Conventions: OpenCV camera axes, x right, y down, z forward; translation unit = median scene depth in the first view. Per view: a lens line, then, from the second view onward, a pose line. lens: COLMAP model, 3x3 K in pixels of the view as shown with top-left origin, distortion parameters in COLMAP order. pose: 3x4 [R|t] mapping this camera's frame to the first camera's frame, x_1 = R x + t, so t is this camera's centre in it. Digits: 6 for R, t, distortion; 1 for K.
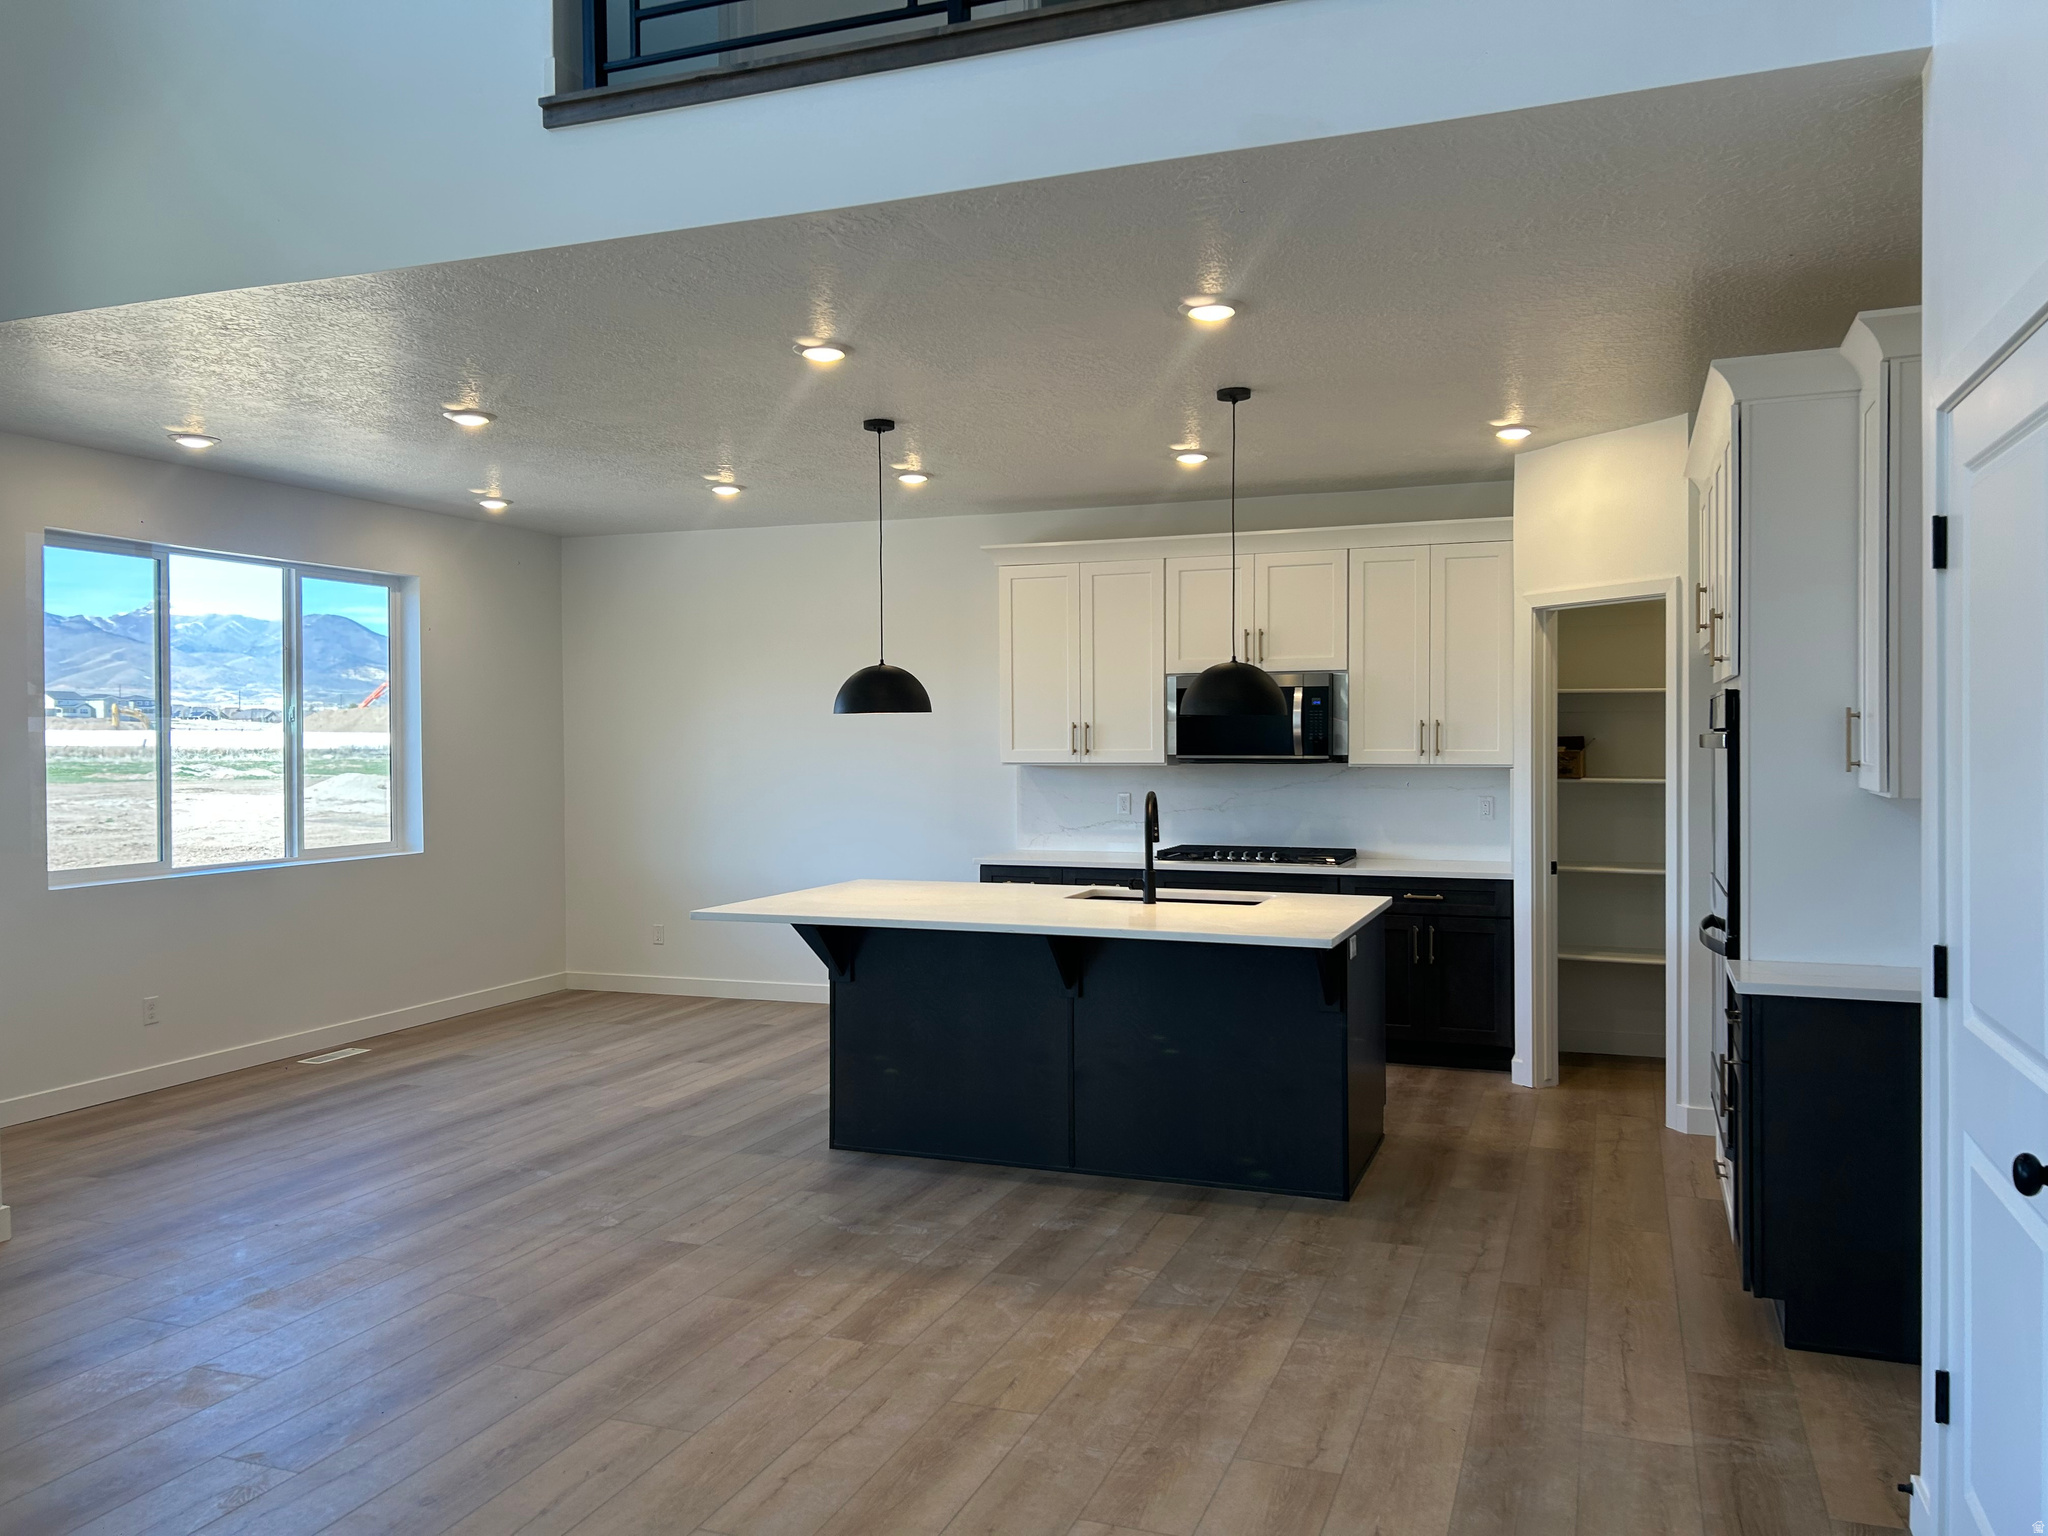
lens RADIAL K [[1540.5, 0, 1035.8], [0, 1540.5, 752.1], [0, 0, 1]] dist [0.066072, -0.072297]
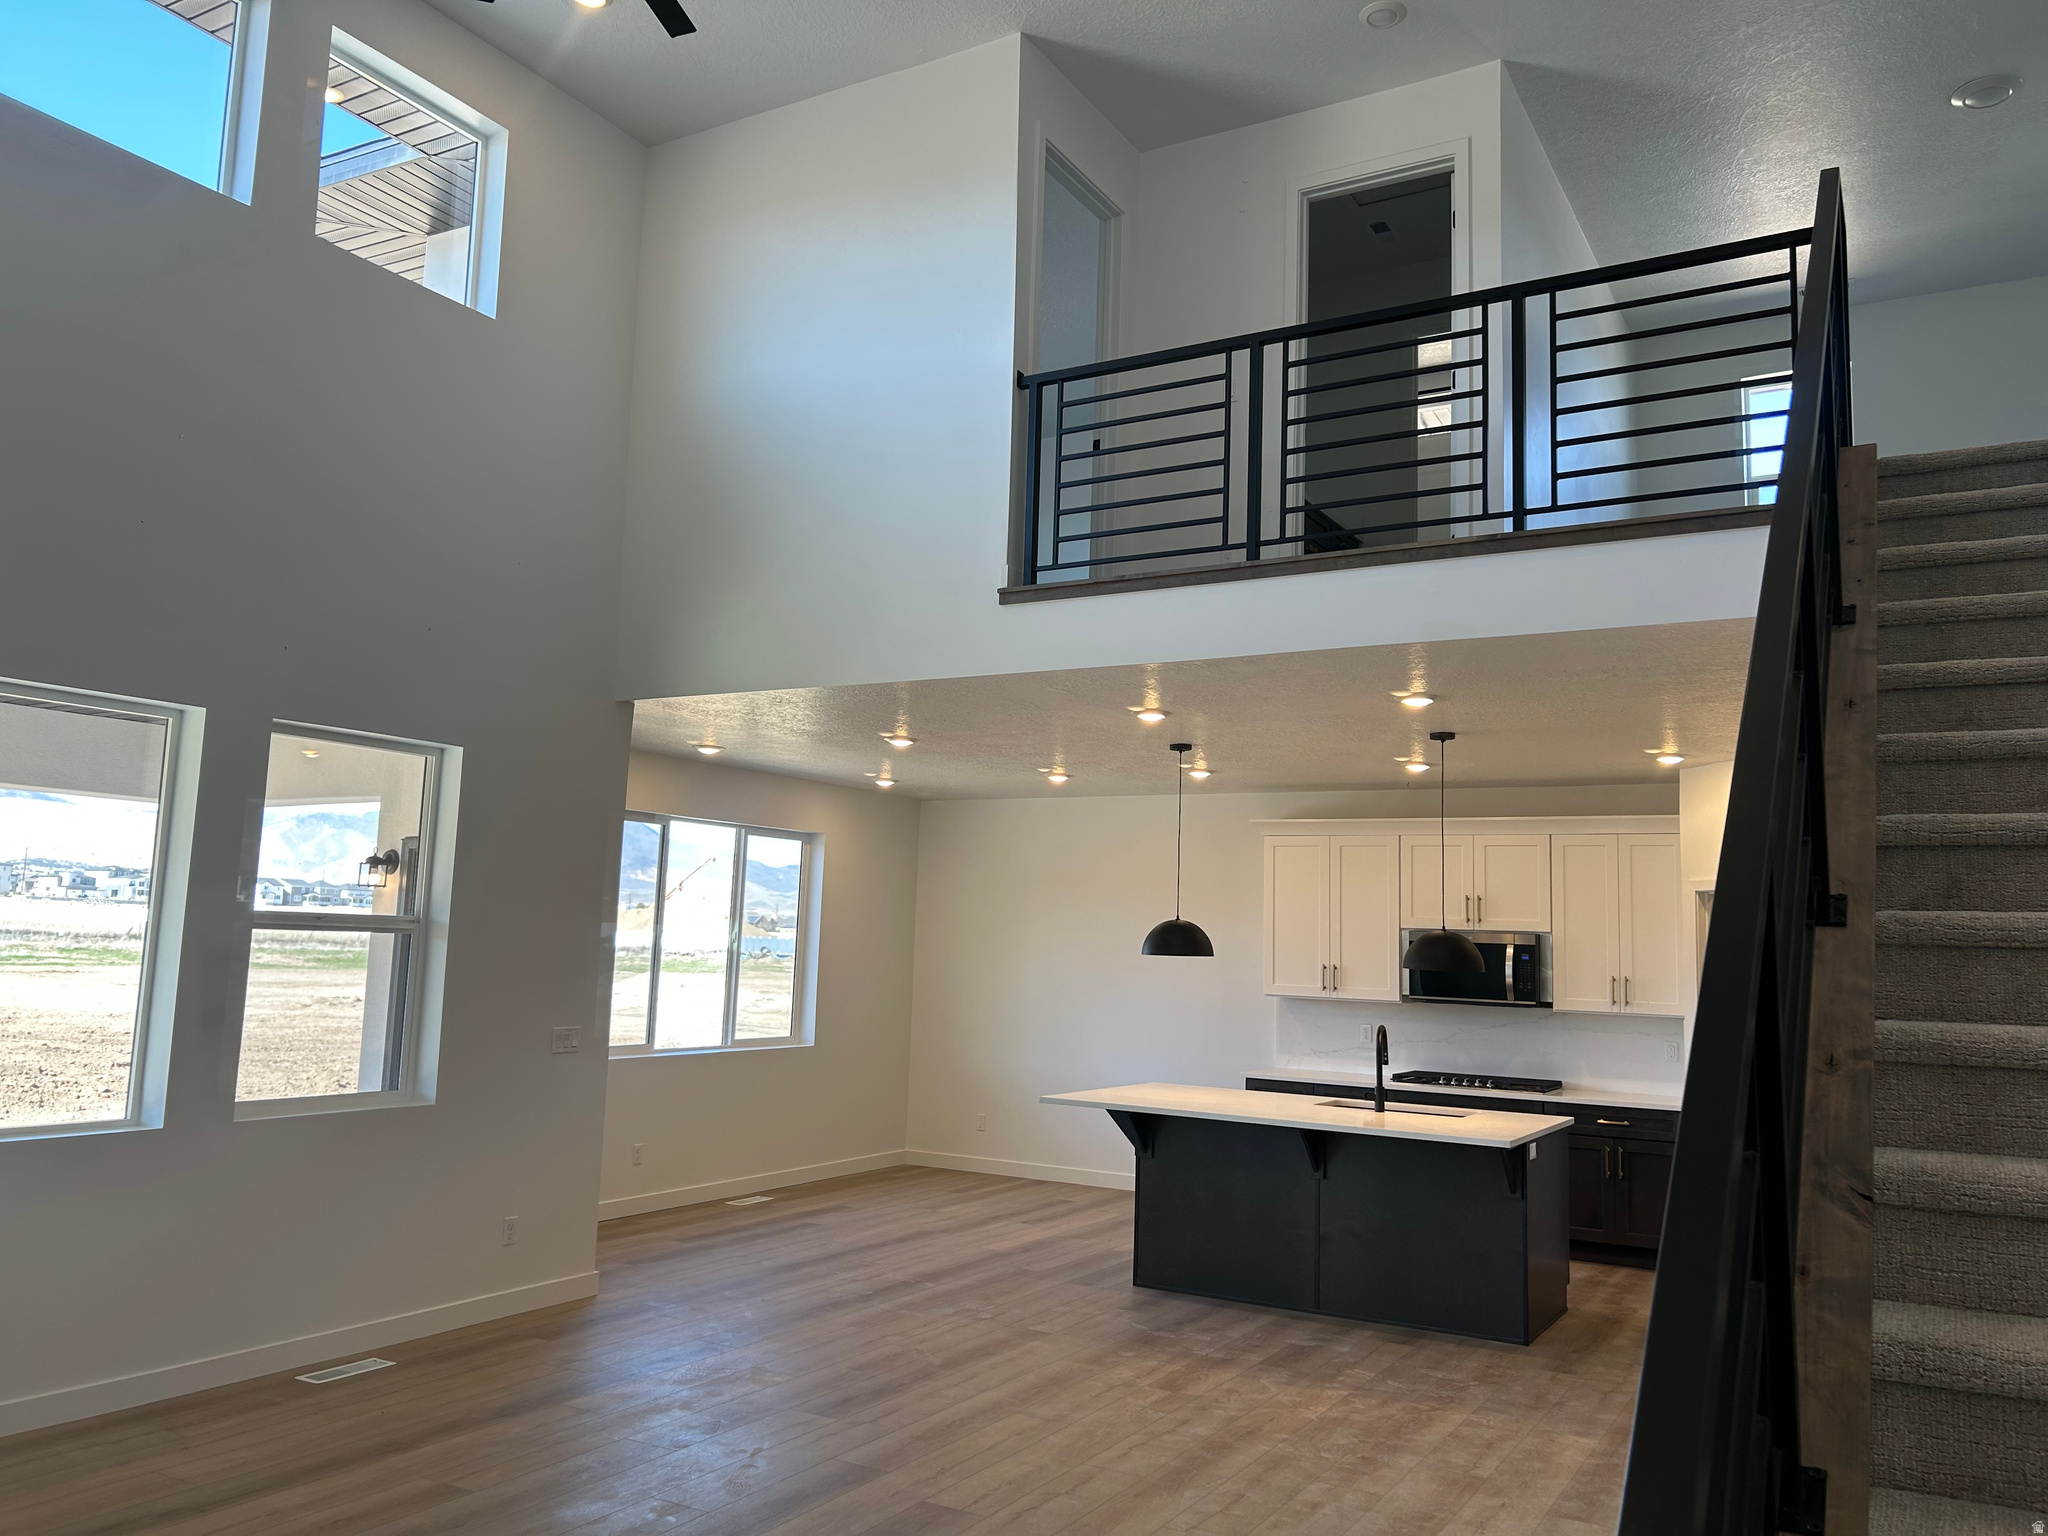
lens RADIAL K [[1540.5, 0, 1031.8], [0, 1540.5, 752.7], [0, 0, 1]] dist [0.066072, -0.072297]
pose [[0.985509, 0.014718, -0.168986, 0.000415], [-0.038022, 0.990046, -0.135509, -0.014026], [0.165309, 0.139970, 0.976259, -0.372691]]
